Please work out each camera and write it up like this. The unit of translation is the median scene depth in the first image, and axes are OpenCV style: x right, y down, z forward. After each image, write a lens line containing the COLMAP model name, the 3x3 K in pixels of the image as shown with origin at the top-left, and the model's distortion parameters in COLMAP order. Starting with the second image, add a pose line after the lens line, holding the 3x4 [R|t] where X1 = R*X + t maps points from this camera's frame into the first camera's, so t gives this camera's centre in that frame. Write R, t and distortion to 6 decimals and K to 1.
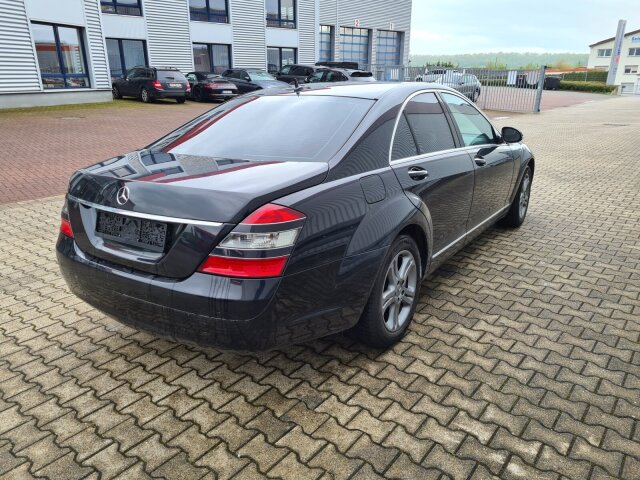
lens RADIAL K [[479.8, 0, 310.0], [0, 479.8, 246.3], [0, 0, 1]] dist [0.059453, -0.032628]
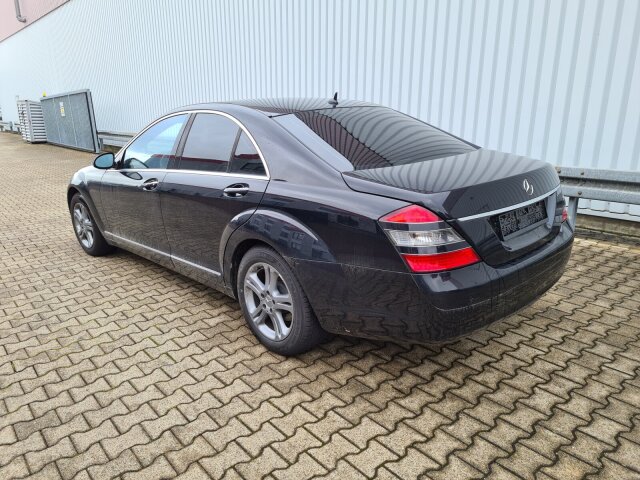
lens RADIAL K [[479.8, 0, 321.3], [0, 479.8, 237.2], [0, 0, 1]] dist [0.059453, -0.032628]
pose [[0.197231, -0.250445, 0.947828, -1.304848], [0.328200, 0.927899, 0.176885, -0.292603], [-0.923788, 0.276190, 0.265206, 0.975832]]
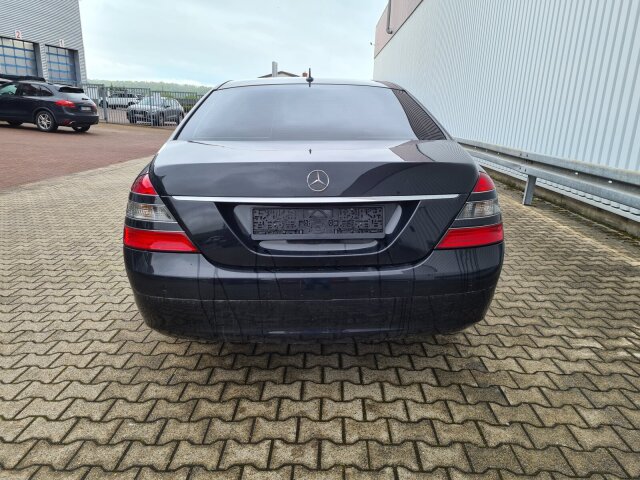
lens RADIAL K [[479.8, 0, 322.3], [0, 479.8, 243.3], [0, 0, 1]] dist [0.059453, -0.032628]
pose [[0.793081, -0.138159, 0.593240, -0.734264], [0.171651, 0.985158, -0.000041, 0.002358], [-0.584430, 0.101862, 0.805026, 0.285321]]
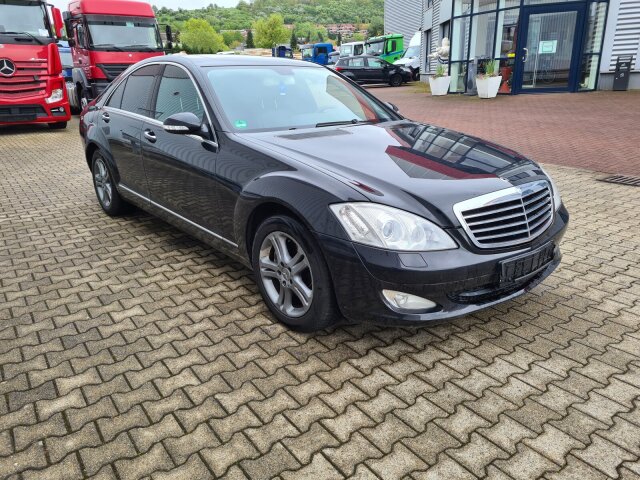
lens RADIAL K [[479.8, 0, 320.1], [0, 479.8, 239.5], [0, 0, 1]] dist [0.059453, -0.032628]
pose [[-0.260147, 0.321844, -0.910352, 1.681594], [-0.291459, 0.872661, 0.391808, -0.656253], [0.920530, 0.367258, -0.133216, 2.081810]]
